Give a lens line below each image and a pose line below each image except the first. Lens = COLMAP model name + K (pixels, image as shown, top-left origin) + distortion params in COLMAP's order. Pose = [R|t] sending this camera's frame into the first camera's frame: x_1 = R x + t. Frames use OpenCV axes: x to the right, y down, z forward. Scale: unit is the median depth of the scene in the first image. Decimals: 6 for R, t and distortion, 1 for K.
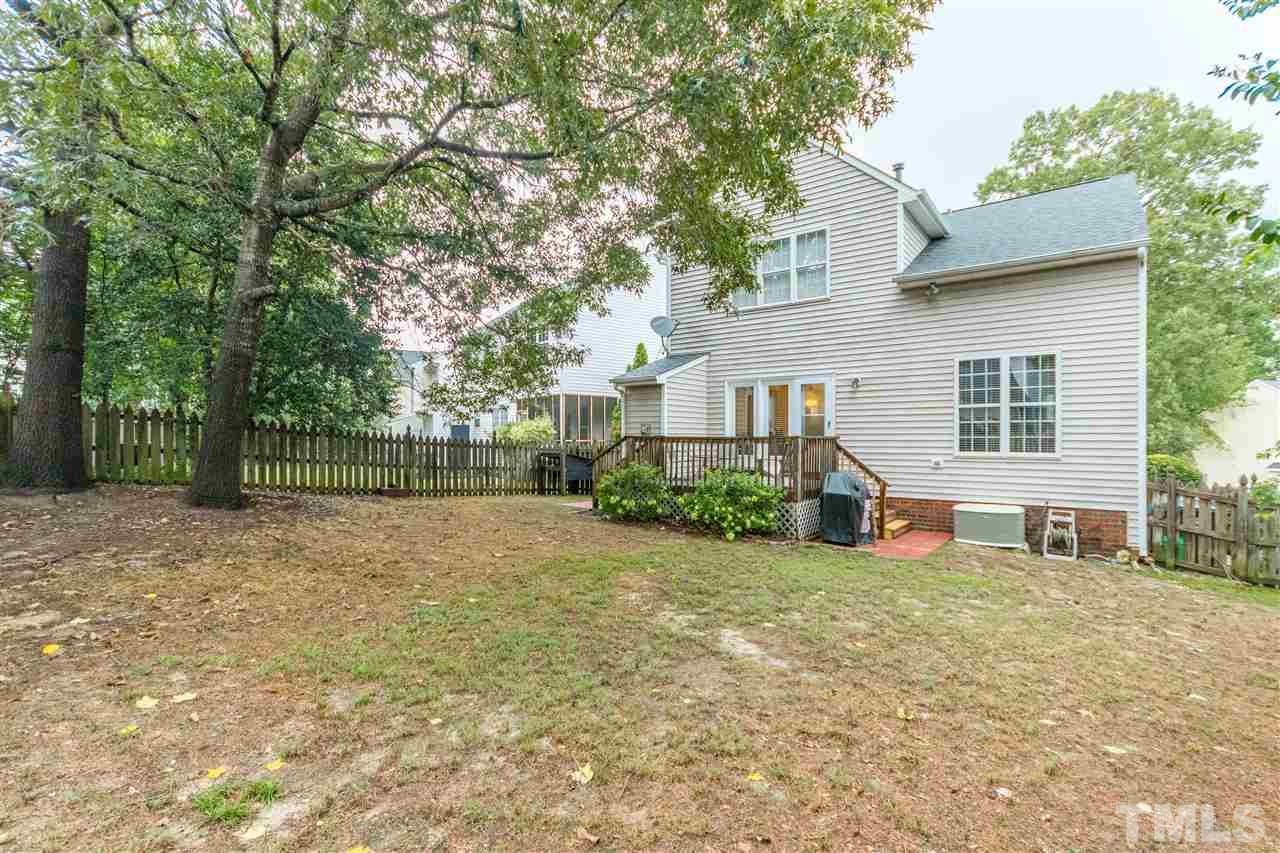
lens RADIAL K [[592.2, 0, 638.1], [0, 592.2, 438.7], [0, 0, 1]] dist [0.004356, 0.001653]
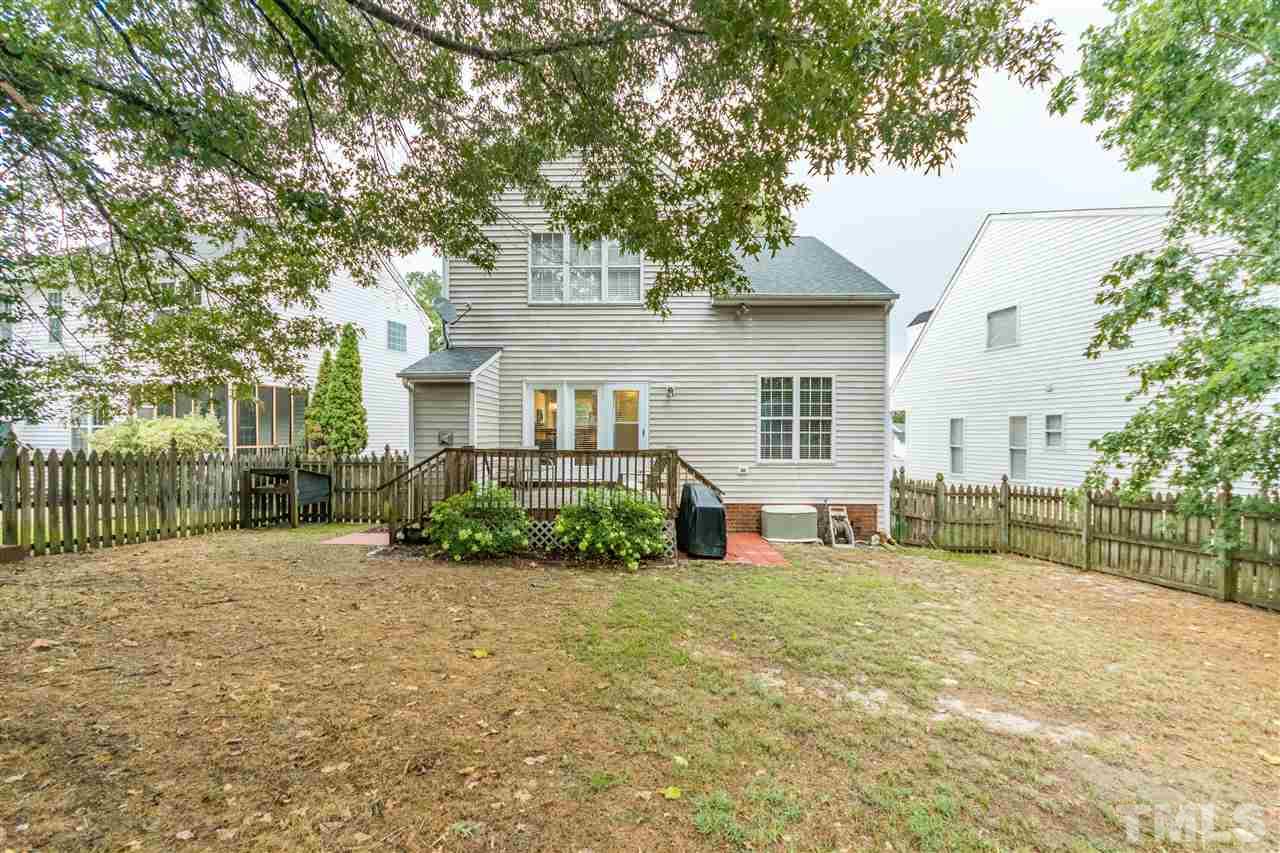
lens RADIAL K [[592.2, 0, 638.1], [0, 592.2, 438.7], [0, 0, 1]] dist [0.004356, 0.001653]
pose [[0.807268, -0.005871, 0.590156, -0.307841], [-0.000026, 0.999950, 0.009984, -0.027979], [-0.590185, -0.008076, 0.807227, 0.248331]]
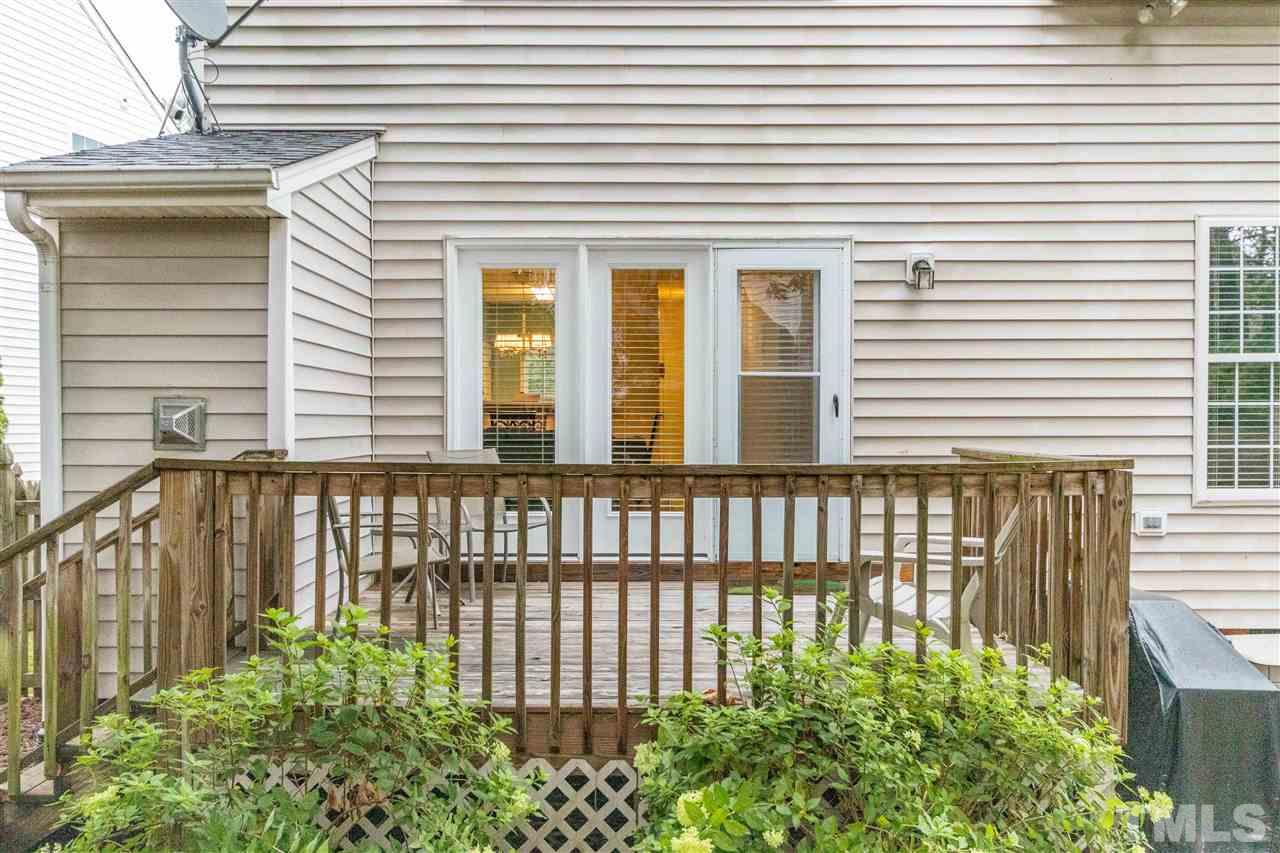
lens RADIAL K [[1121.4, 0, 639.5], [0, 1121.4, 438.5], [0, 0, 1]] dist [0.000882, 0.011934]
pose [[0.792400, -0.010528, 0.609911, -0.129658], [0.004257, 0.999922, 0.011729, -0.016975], [-0.609987, -0.006698, 0.792383, 0.702815]]
